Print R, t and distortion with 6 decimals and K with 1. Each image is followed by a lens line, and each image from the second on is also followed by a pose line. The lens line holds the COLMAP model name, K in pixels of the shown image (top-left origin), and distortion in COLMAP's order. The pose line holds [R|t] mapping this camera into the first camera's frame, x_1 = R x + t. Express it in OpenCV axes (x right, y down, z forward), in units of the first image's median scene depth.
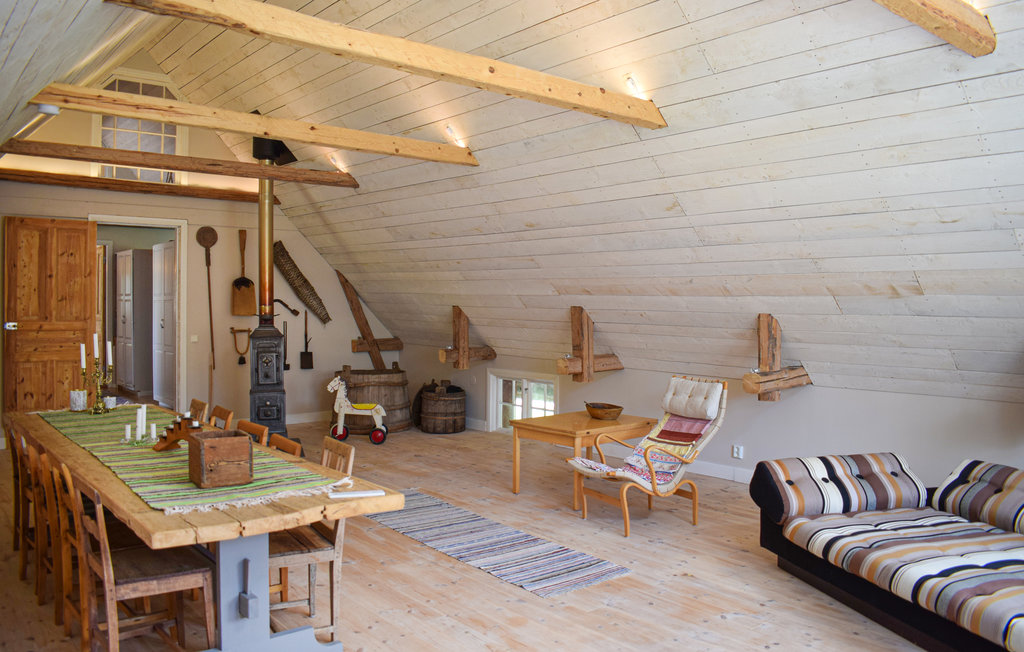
lens RADIAL K [[802.2, 0, 512.9], [0, 802.2, 312.4], [0, 0, 1]] dist [-0.079694, 0.001126]
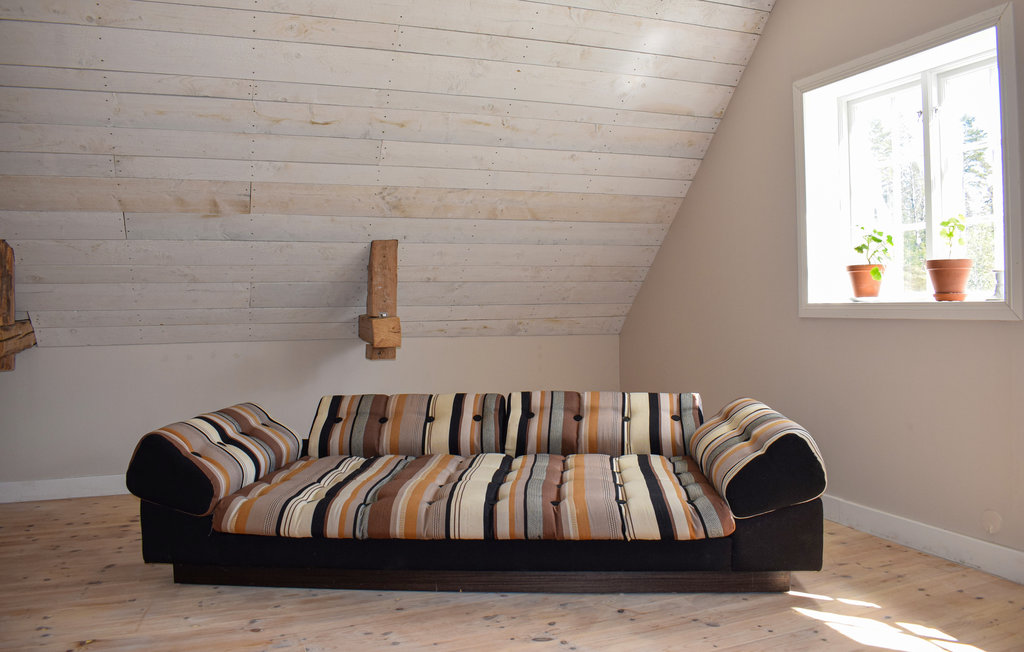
lens RADIAL K [[802.2, 0, 512.9], [0, 802.2, 312.4], [0, 0, 1]] dist [-0.079694, 0.001126]
pose [[0.319147, -0.021851, 0.947453, -0.216444], [0.025282, 0.999575, 0.014537, 0.087150], [-0.947368, 0.019315, 0.319564, 0.515602]]
